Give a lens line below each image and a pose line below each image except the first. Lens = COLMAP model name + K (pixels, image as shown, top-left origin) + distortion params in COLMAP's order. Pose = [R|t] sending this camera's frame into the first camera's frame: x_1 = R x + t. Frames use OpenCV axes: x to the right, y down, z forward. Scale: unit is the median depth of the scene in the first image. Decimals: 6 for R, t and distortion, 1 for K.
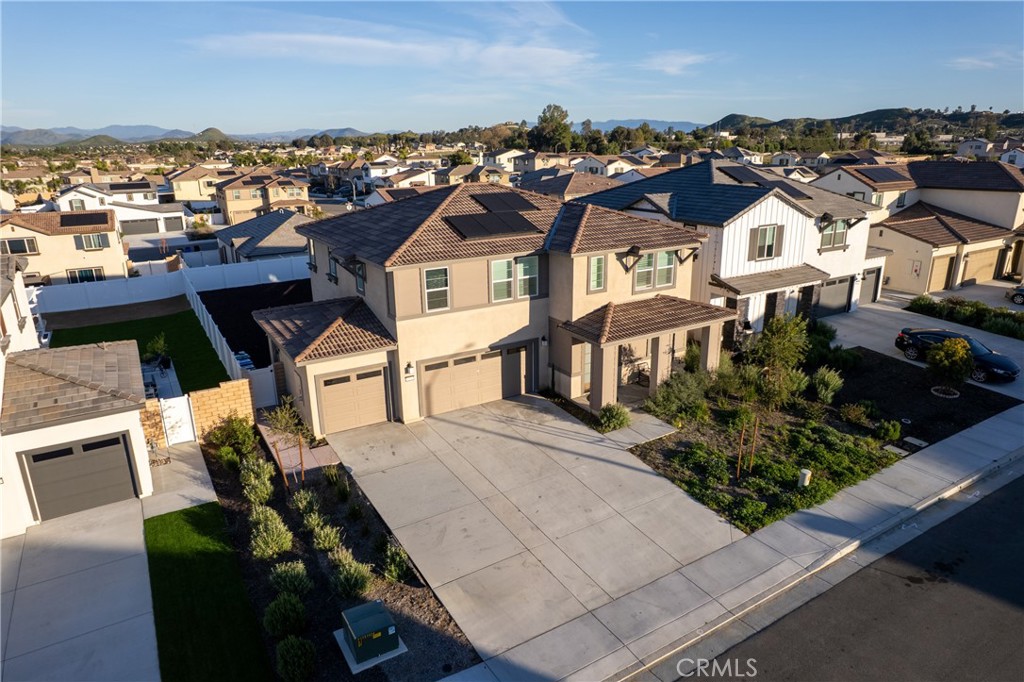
lens RADIAL K [[656.8, 0, 508.0], [0, 656.8, 344.5], [0, 0, 1]] dist [-0.080107, 0.076304]
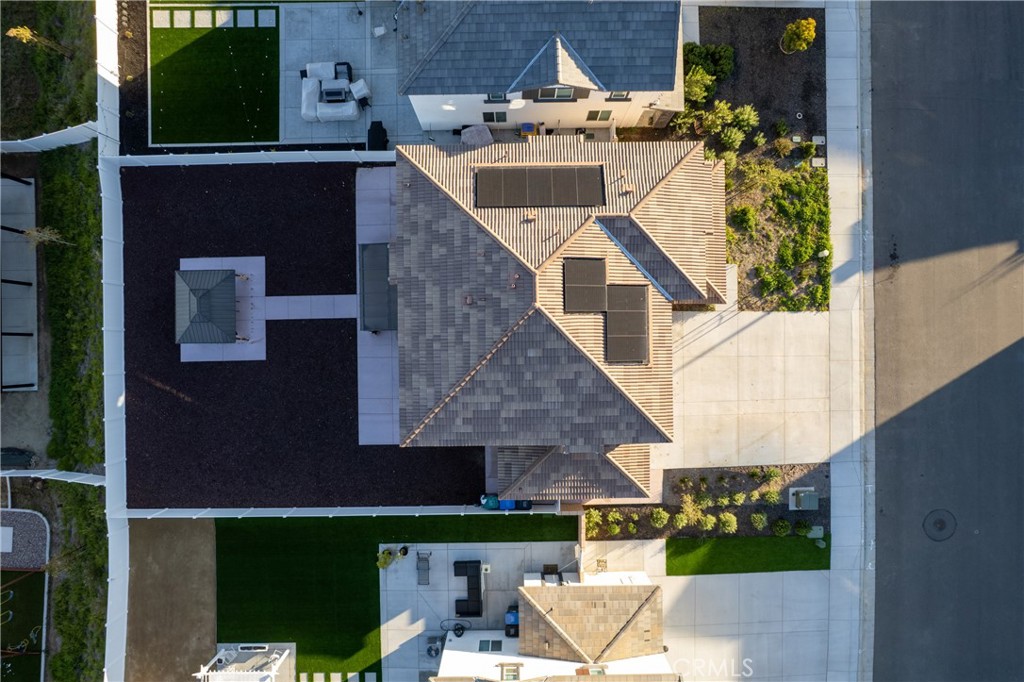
lens RADIAL K [[656.8, 0, 508.0], [0, 656.8, 344.5], [0, 0, 1]] dist [-0.080107, 0.076304]
pose [[0.503814, -0.863661, 0.016133, -0.182753], [0.249411, 0.163323, 0.954526, -1.351025], [-0.827022, -0.476880, 0.297691, 0.864294]]
